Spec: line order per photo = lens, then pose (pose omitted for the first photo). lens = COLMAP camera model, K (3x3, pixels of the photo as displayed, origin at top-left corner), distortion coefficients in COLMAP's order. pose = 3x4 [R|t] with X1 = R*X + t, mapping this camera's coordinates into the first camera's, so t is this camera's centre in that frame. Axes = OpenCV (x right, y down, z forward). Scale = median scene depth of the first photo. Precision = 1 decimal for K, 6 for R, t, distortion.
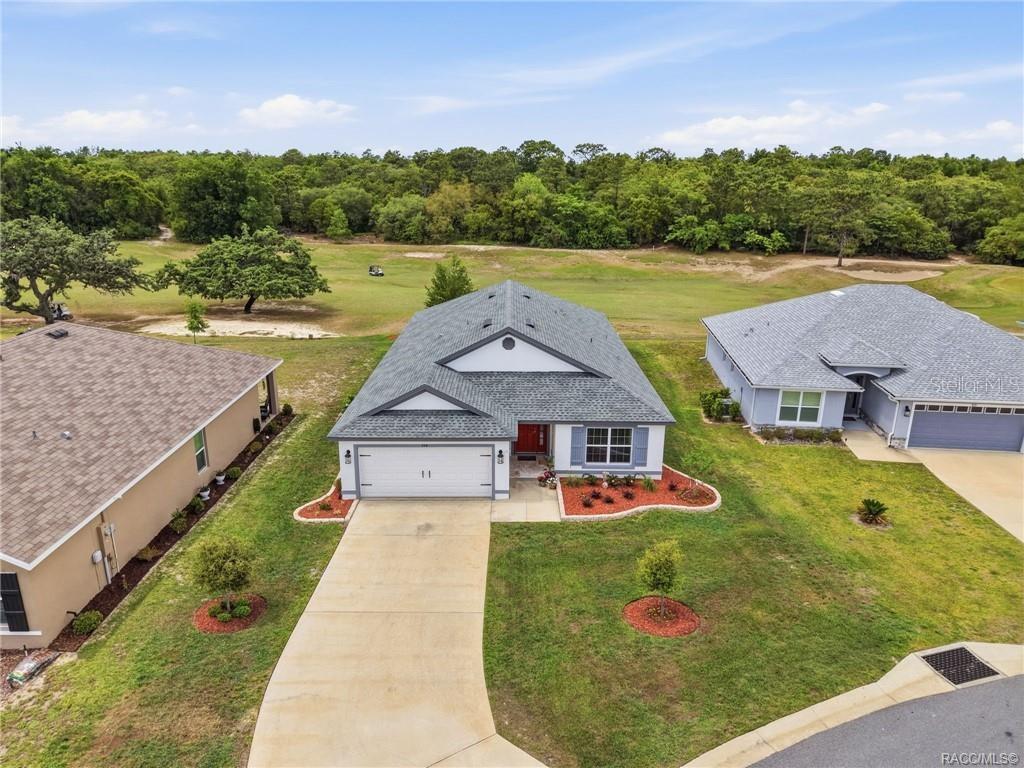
lens RADIAL K [[684.7, 0, 507.7], [0, 684.7, 388.4], [0, 0, 1]] dist [0.046669, -0.051292]
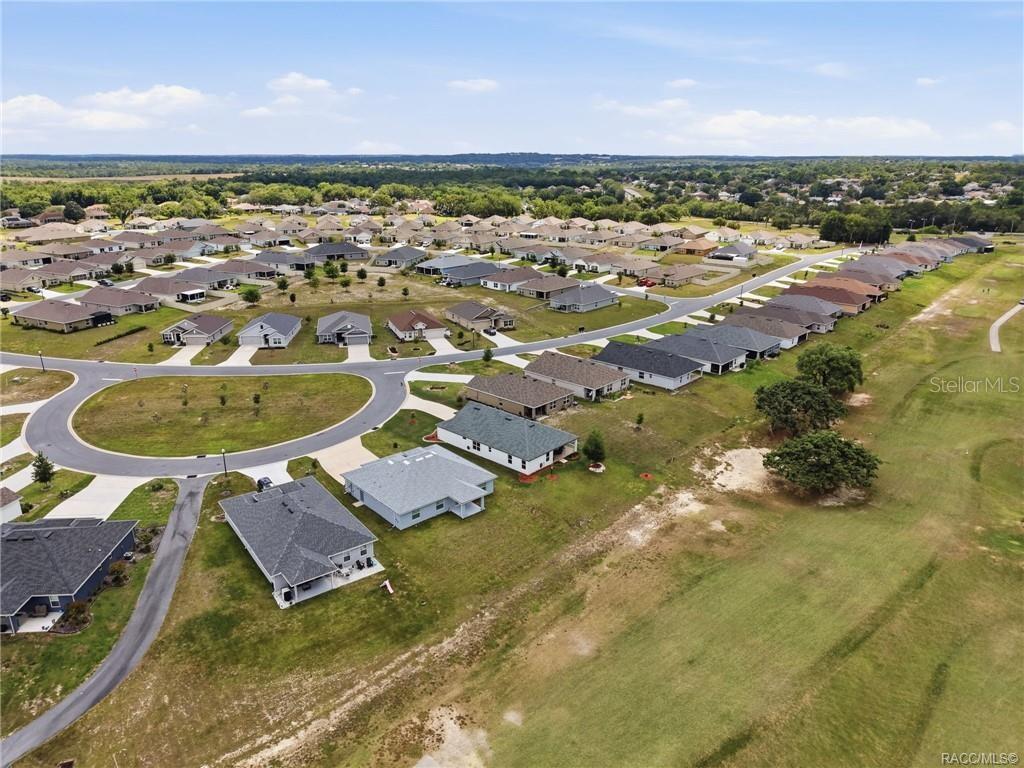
lens RADIAL K [[684.7, 0, 510.9], [0, 684.7, 388.9], [0, 0, 1]] dist [0.046669, -0.051292]
pose [[-0.676751, 0.233822, -0.698094, 0.650703], [-0.222913, 0.838634, 0.496993, -0.543636], [0.701654, 0.491955, -0.515424, 0.773401]]
